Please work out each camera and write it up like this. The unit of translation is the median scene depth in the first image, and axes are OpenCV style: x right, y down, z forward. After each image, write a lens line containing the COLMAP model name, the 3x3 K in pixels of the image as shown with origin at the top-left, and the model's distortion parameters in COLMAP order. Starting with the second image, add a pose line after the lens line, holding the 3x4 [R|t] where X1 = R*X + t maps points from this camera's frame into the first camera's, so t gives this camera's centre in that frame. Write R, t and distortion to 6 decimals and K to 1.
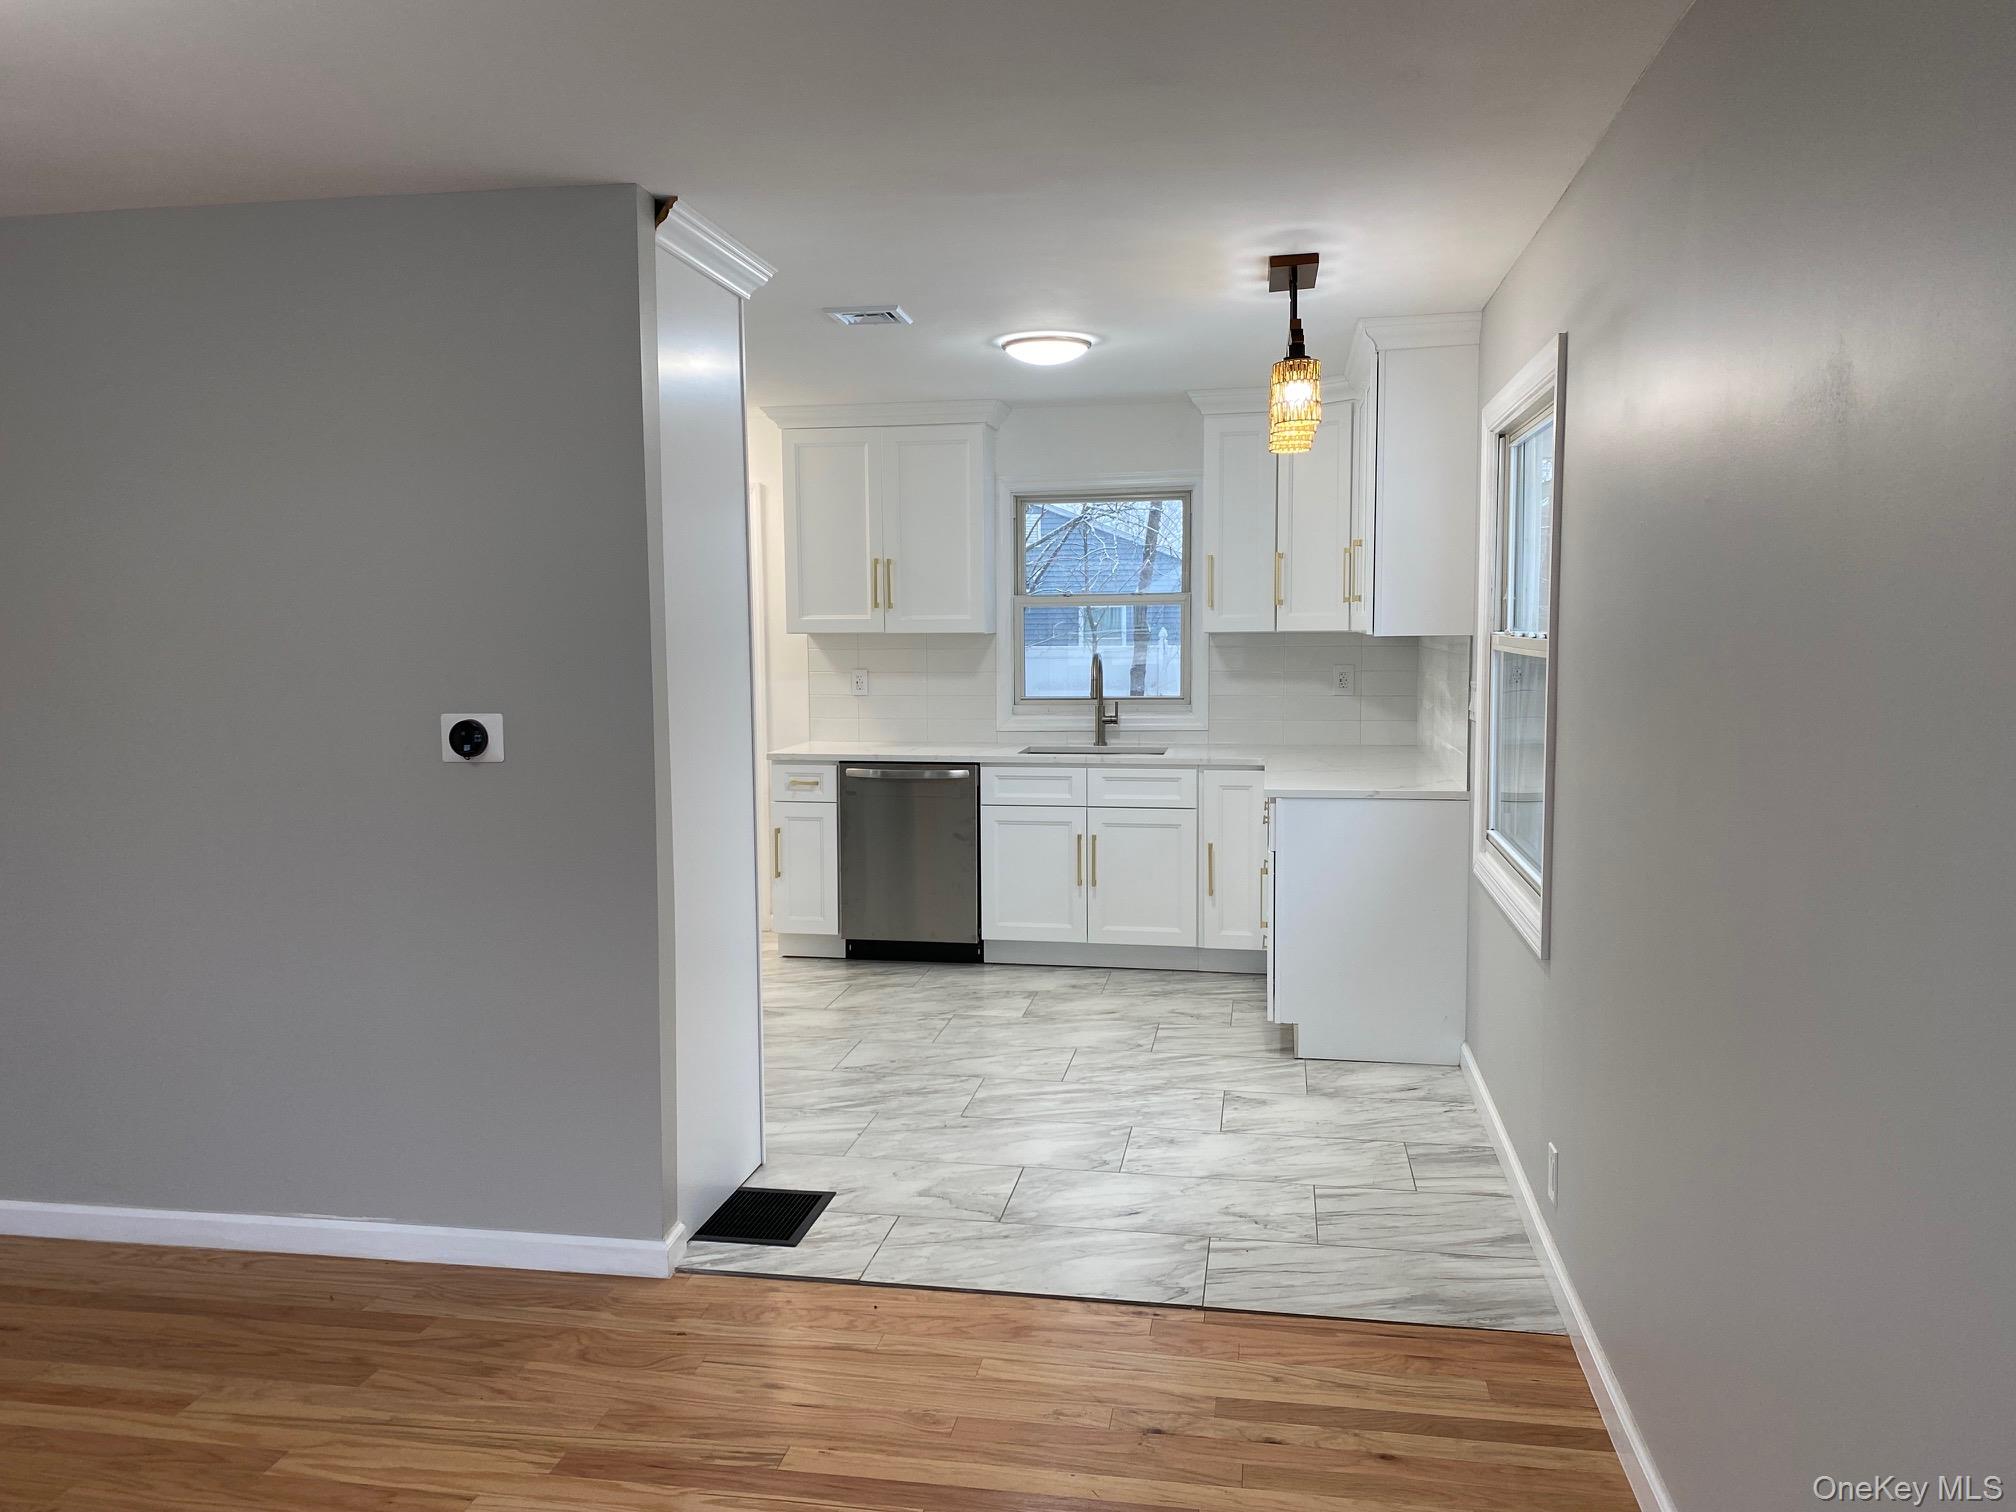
lens RADIAL K [[1535.3, 0, 1005.0], [0, 1535.3, 763.2], [0, 0, 1]] dist [0.028987, -0.023908]
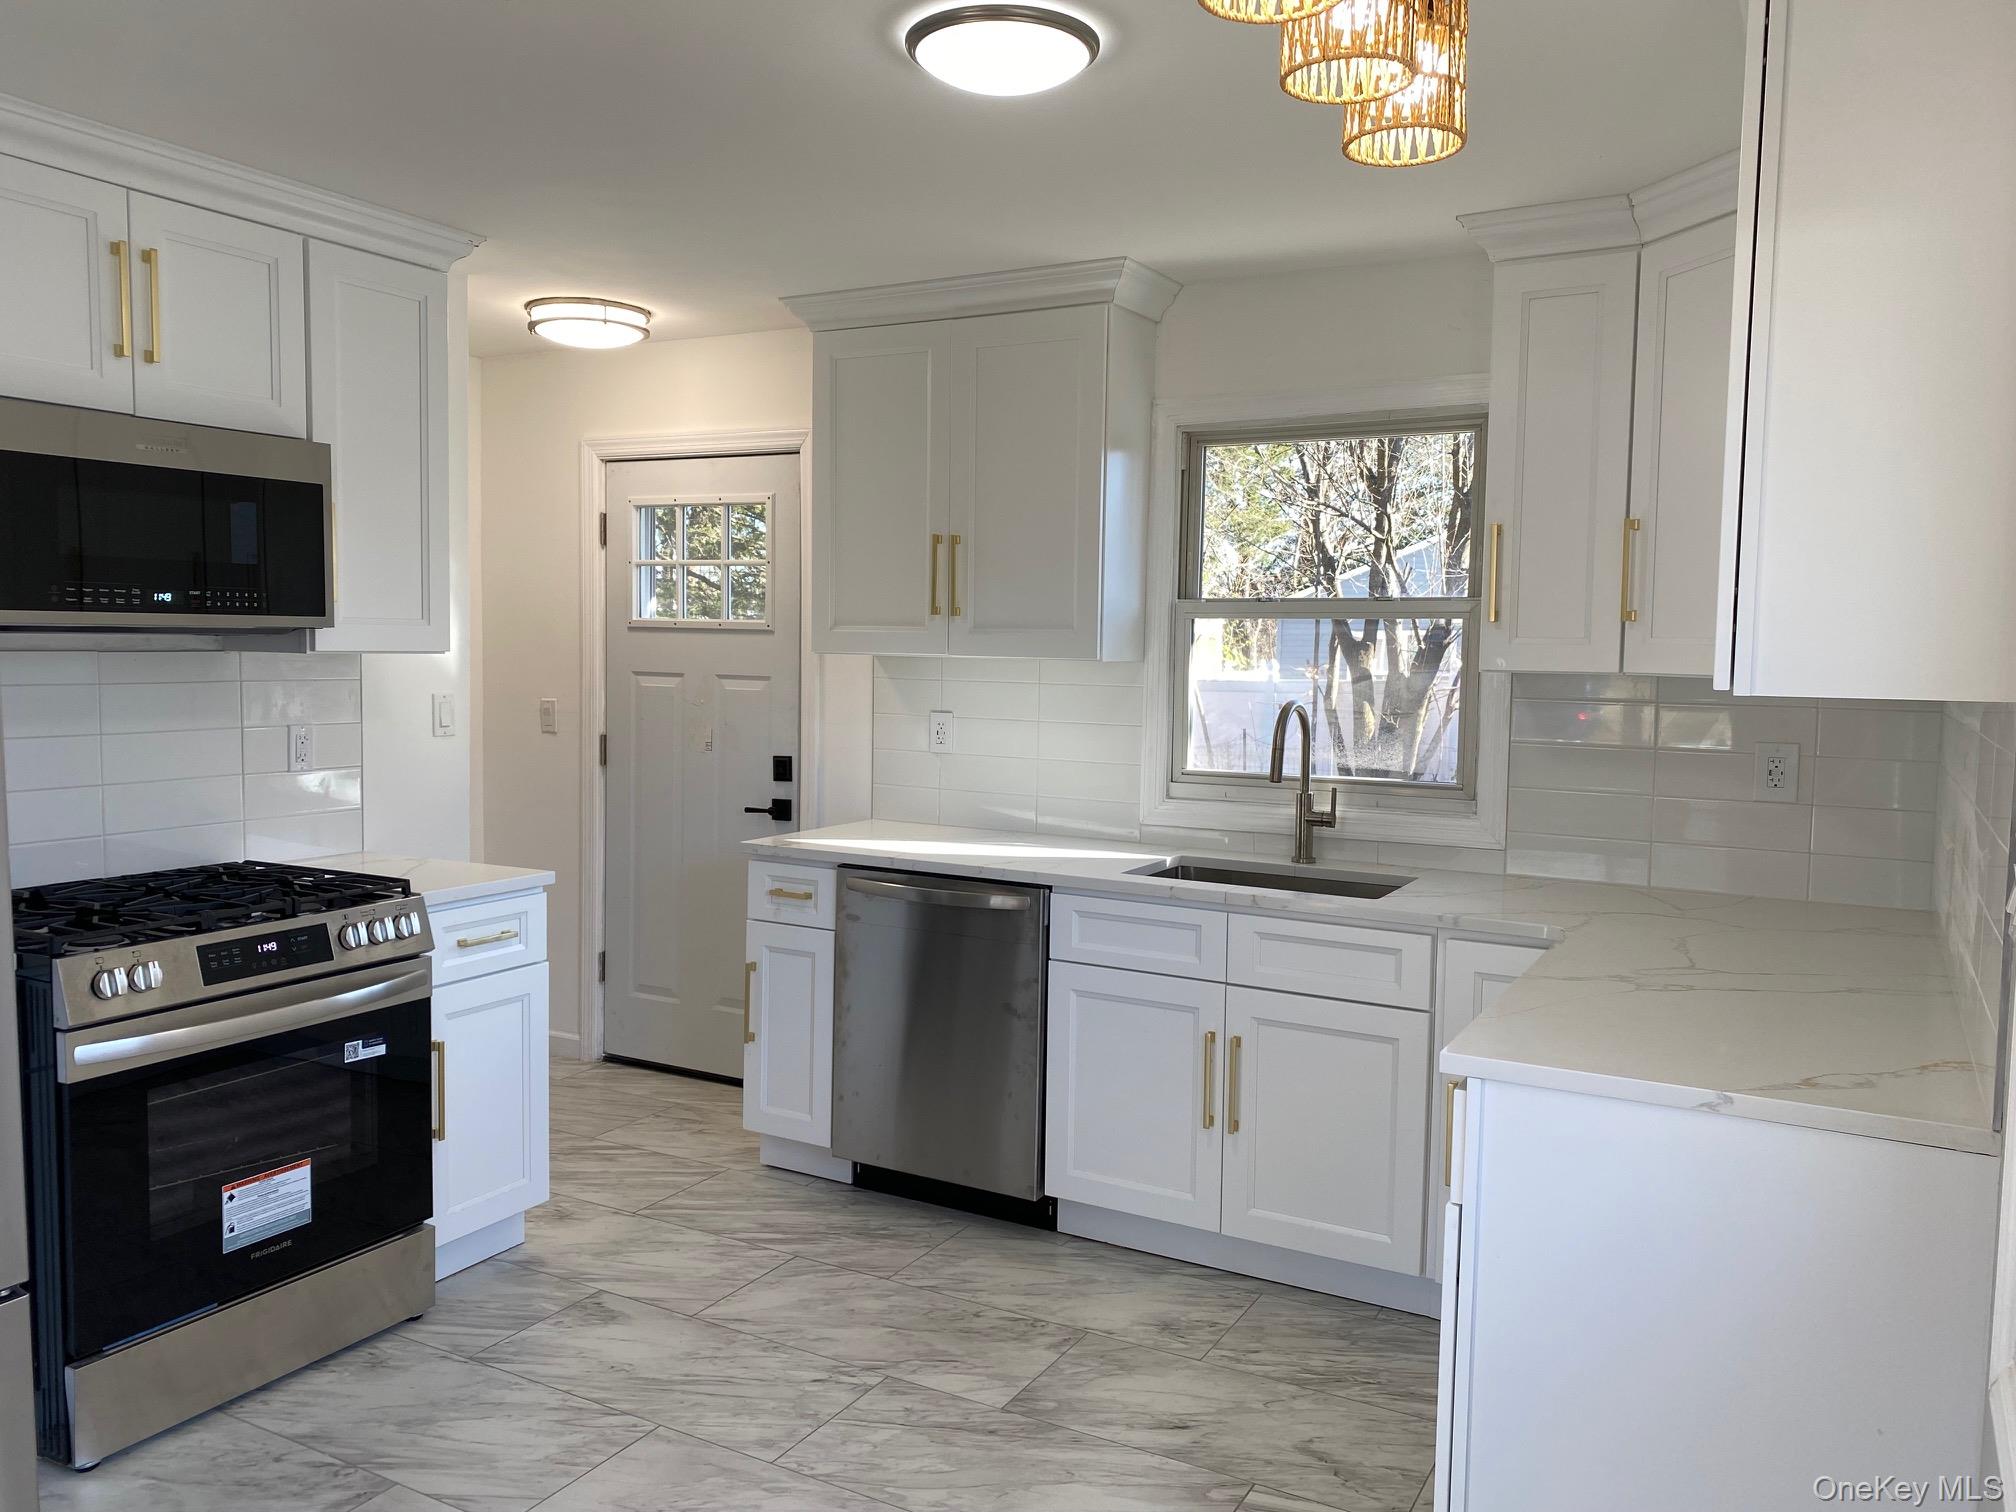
lens RADIAL K [[1535.3, 0, 1015.4], [0, 1535.3, 739.1], [0, 0, 1]] dist [0.028987, -0.023908]
pose [[0.945253, 0.045981, -0.323082, 0.153579], [-0.056270, 0.998160, -0.022573, -0.041297], [0.321450, 0.039517, 0.946102, 0.453239]]
